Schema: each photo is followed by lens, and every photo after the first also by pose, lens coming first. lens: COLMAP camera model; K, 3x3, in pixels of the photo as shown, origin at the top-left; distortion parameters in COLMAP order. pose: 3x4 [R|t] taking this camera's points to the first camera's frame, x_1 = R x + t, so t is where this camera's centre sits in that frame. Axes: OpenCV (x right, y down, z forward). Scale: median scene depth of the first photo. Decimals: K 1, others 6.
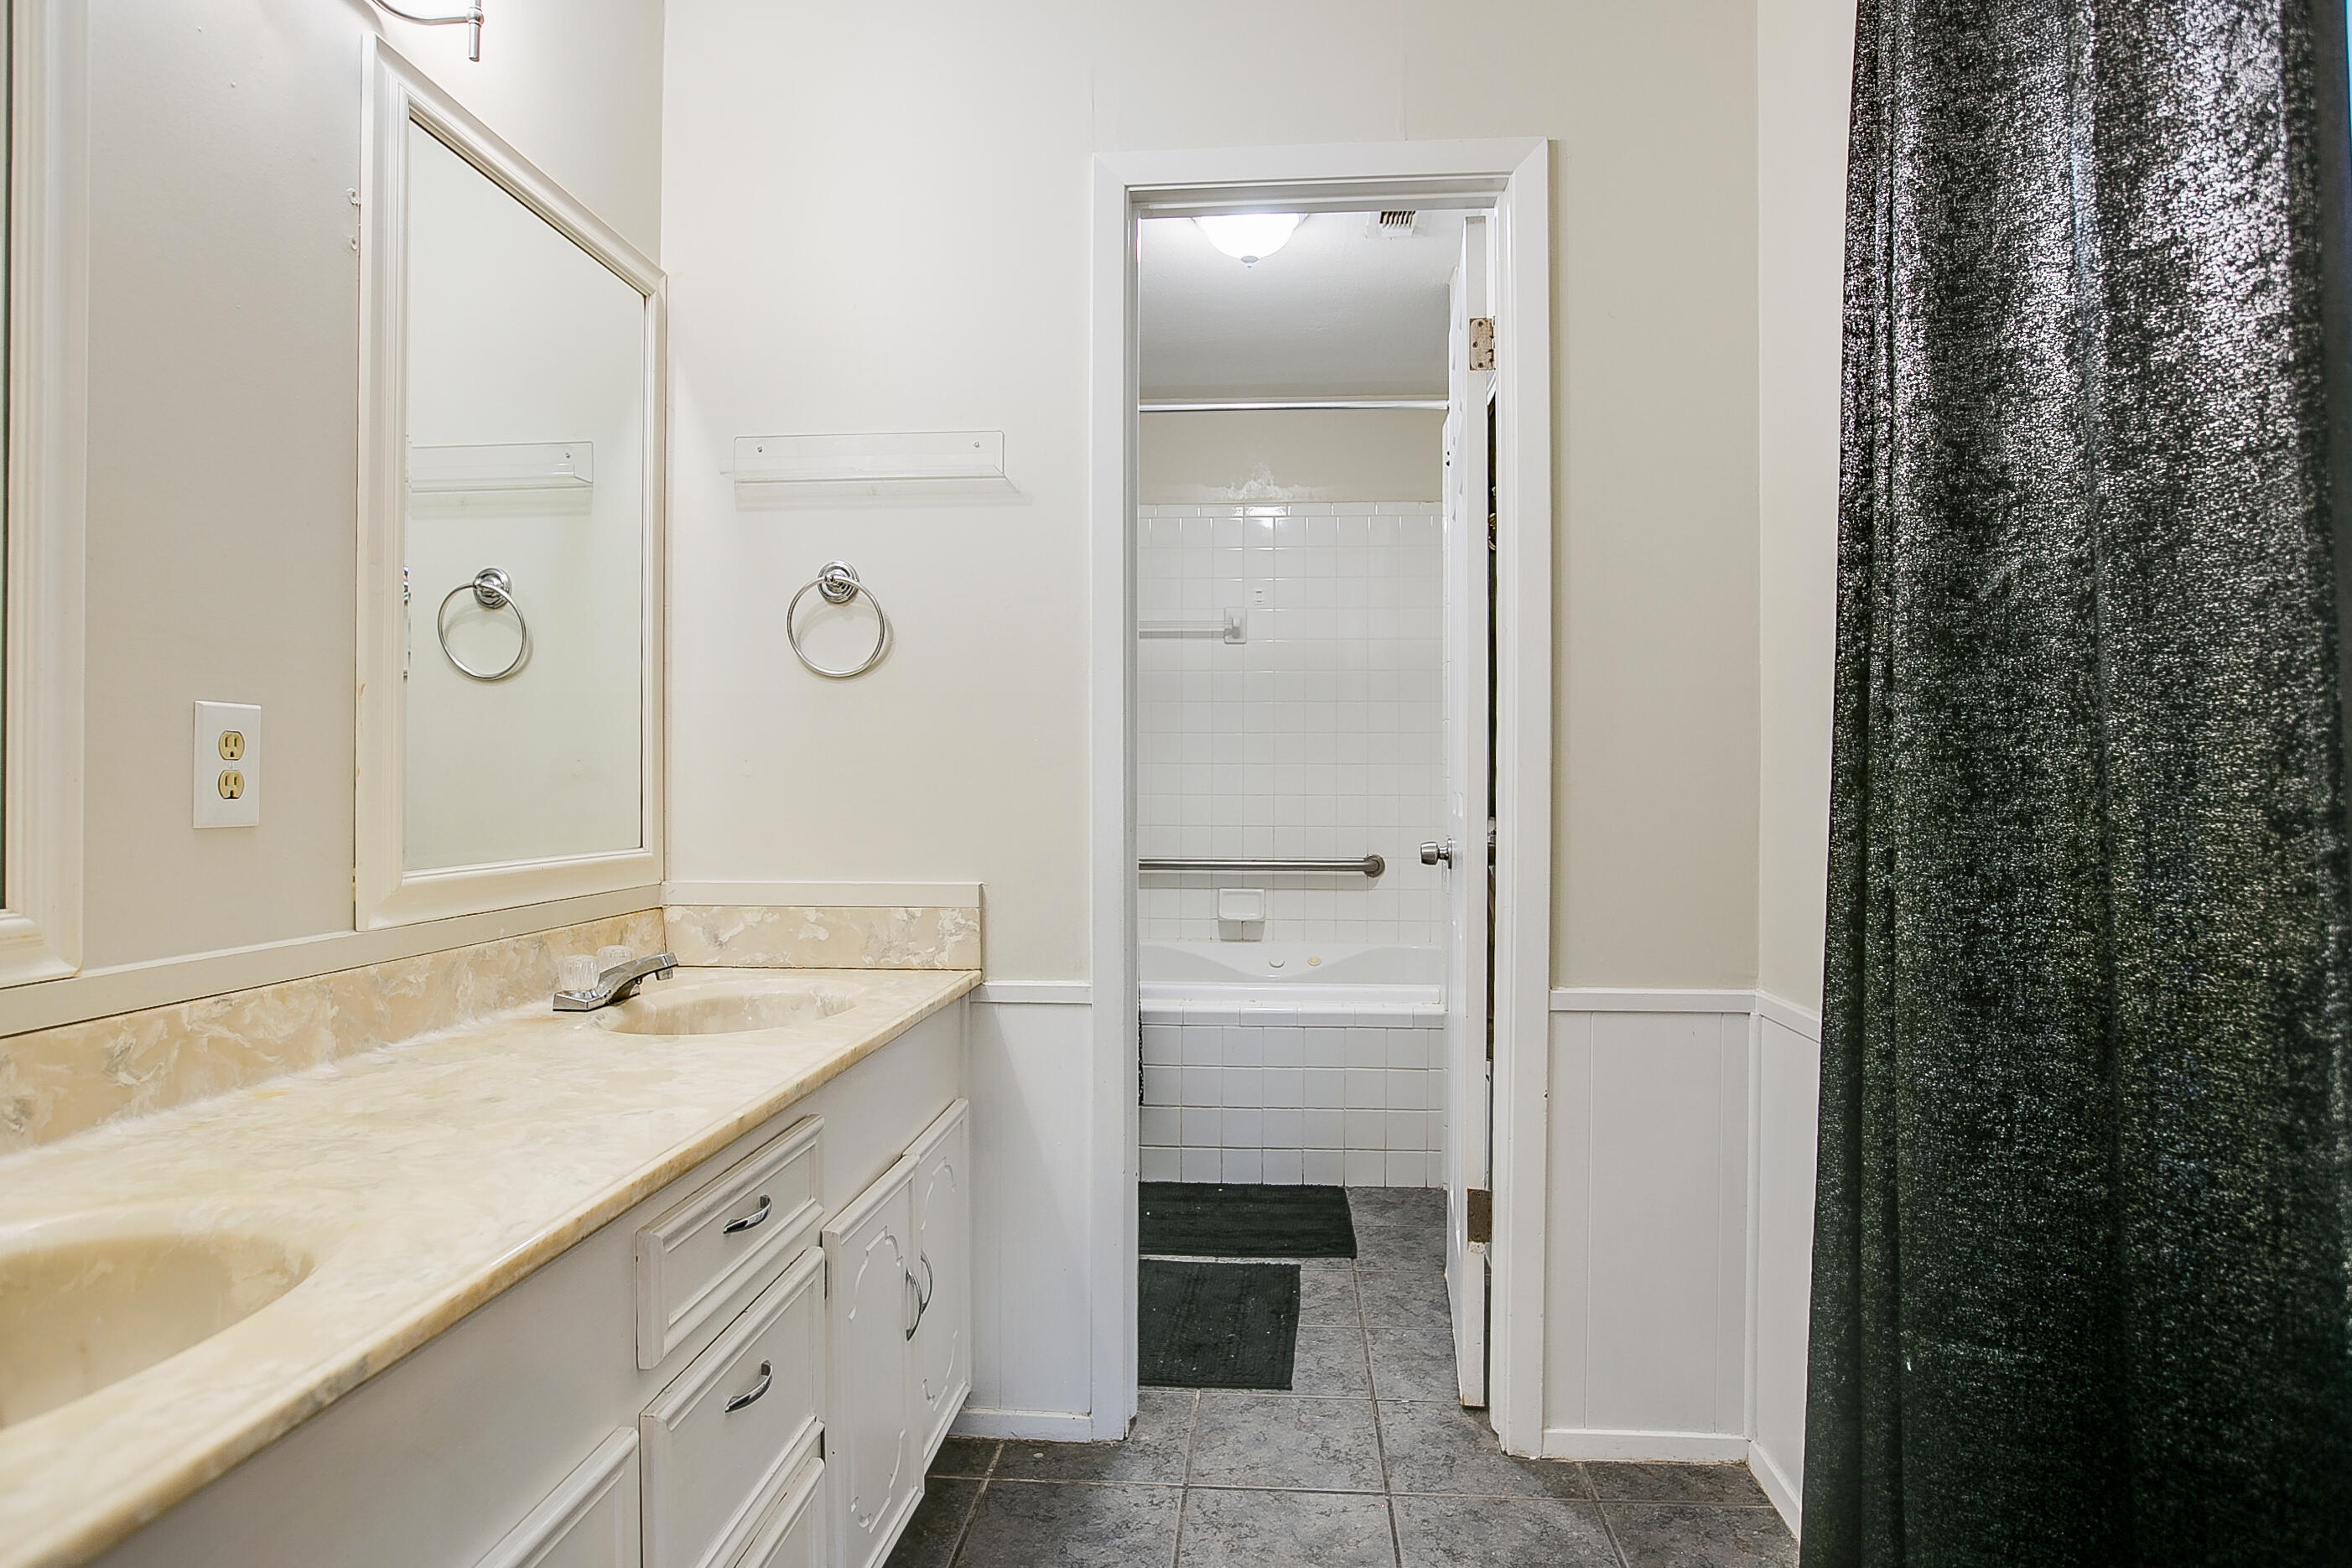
lens RADIAL K [[1309.1, 0, 1176.0], [0, 1309.1, 784.0], [0, 0, 1]] dist [-0.001257, -0.000377]
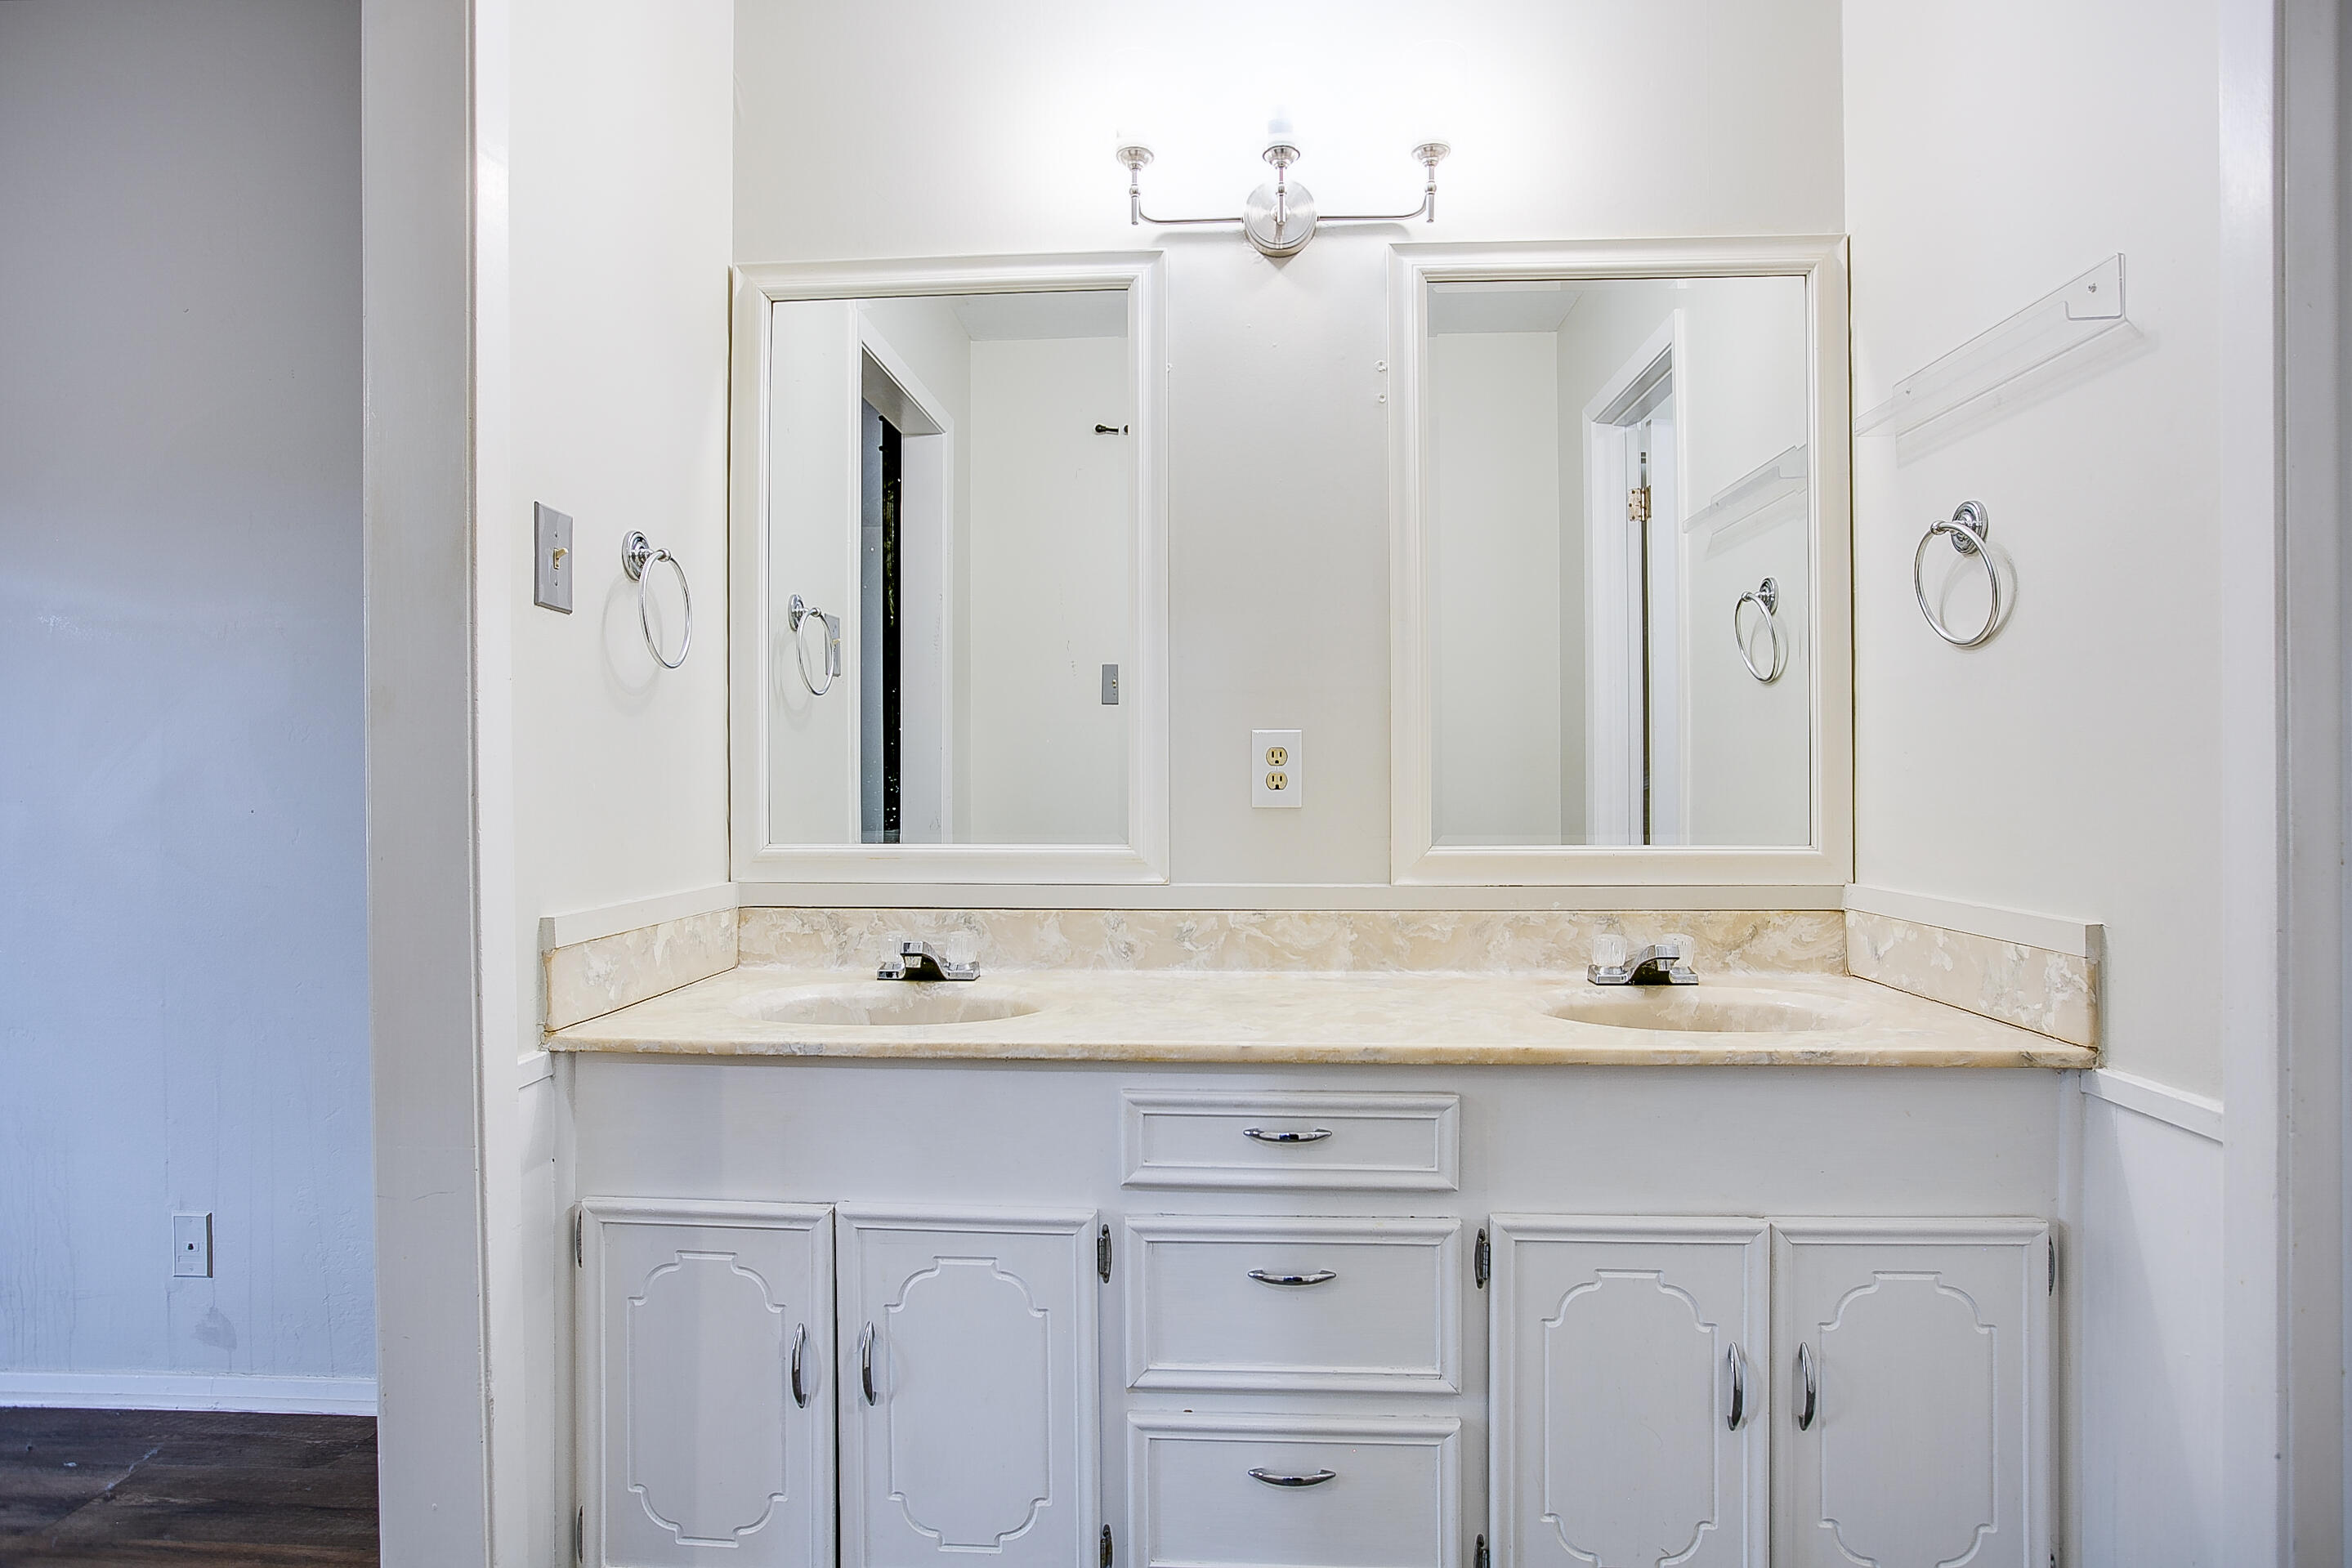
lens RADIAL K [[1239.8, 0, 1176.0], [0, 1239.8, 784.0], [0, 0, 1]] dist [-0.052410, 0.000521]
pose [[0.027688, 0.004339, -0.999607, 0.697658], [0.002591, 0.999987, 0.004413, -0.002370], [0.999613, -0.002712, 0.027676, 0.740497]]
